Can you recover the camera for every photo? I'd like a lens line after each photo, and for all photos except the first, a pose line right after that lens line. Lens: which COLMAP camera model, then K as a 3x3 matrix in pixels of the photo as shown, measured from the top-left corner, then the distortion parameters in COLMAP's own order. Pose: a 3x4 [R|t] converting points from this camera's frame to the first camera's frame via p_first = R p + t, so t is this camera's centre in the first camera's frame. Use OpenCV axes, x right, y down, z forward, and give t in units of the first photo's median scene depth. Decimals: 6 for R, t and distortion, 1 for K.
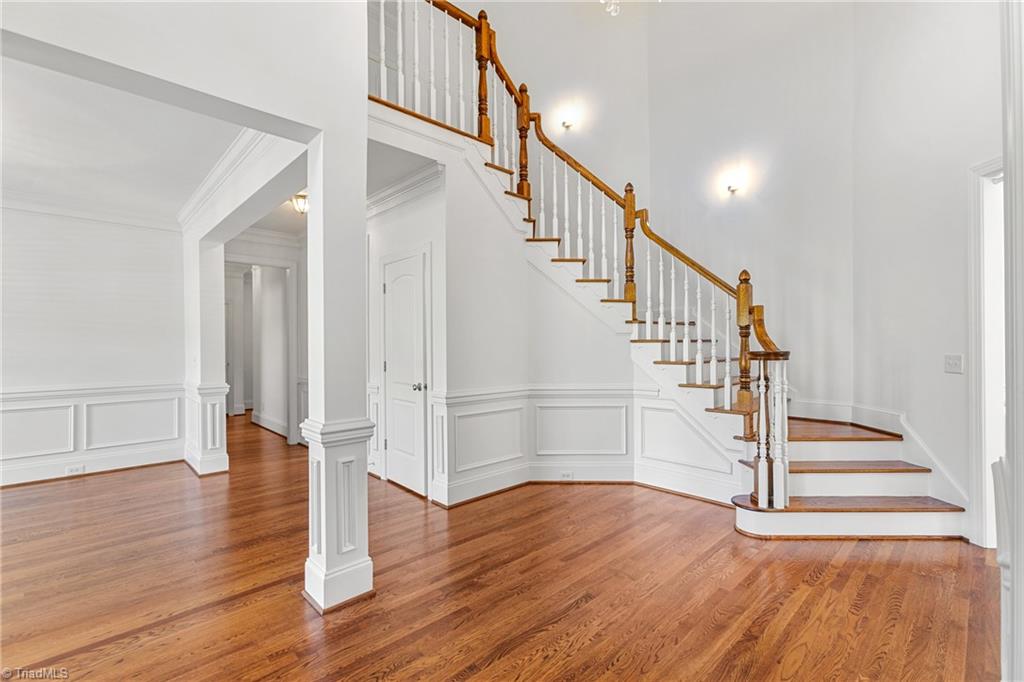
lens RADIAL K [[459.5, 0, 508.7], [0, 459.5, 343.7], [0, 0, 1]] dist [-0.011124, 0.004052]
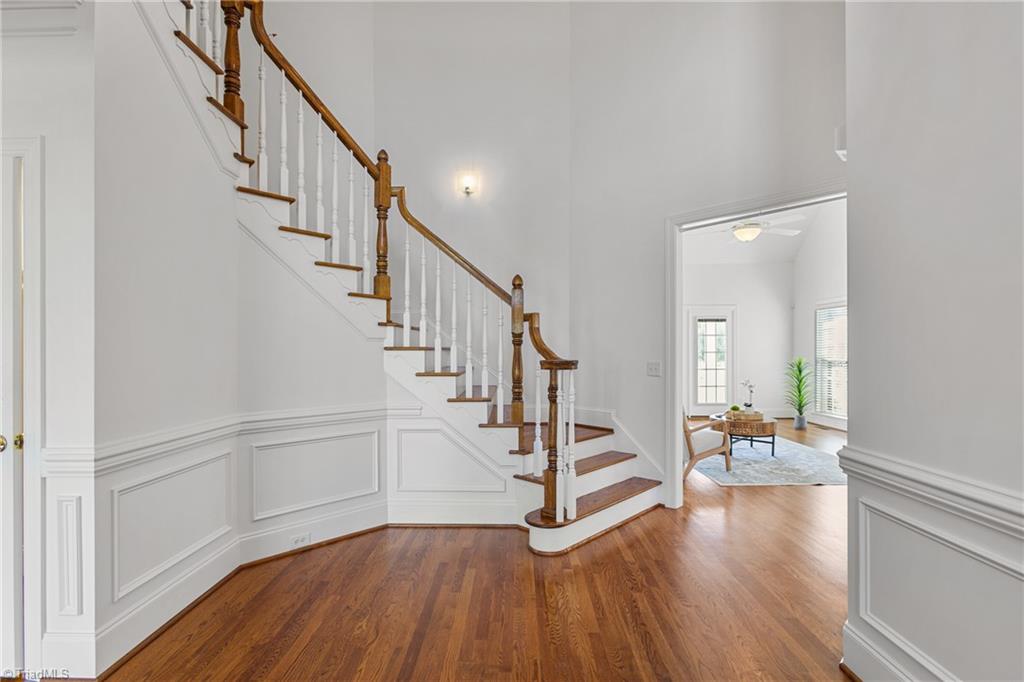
lens RADIAL K [[459.5, 0, 515.5], [0, 459.5, 351.6], [0, 0, 1]] dist [-0.011124, 0.004052]
pose [[0.690985, 0.004882, 0.722852, -0.172759], [-0.004781, 0.999986, -0.002183, 0.000788], [-0.722853, -0.001948, 0.690999, 0.324073]]
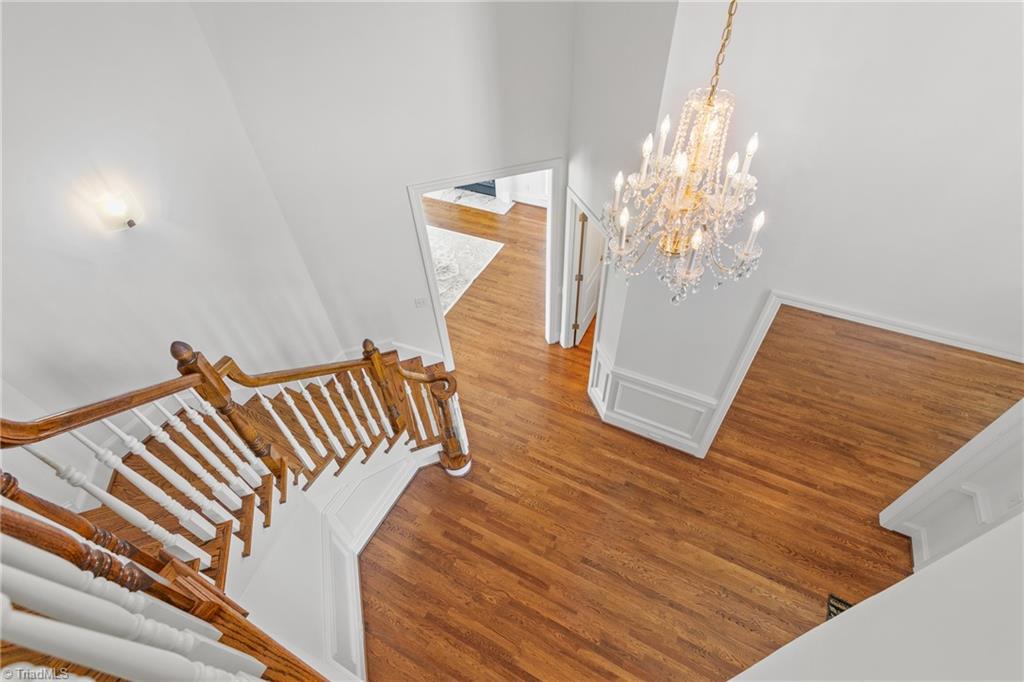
lens RADIAL K [[459.5, 0, 513.7], [0, 459.5, 339.0], [0, 0, 1]] dist [-0.011124, 0.004052]
pose [[-0.339733, -0.657518, 0.672496, -0.213406], [0.034536, 0.705821, 0.707548, -0.785153], [-0.939887, 0.263603, -0.217083, 0.882977]]
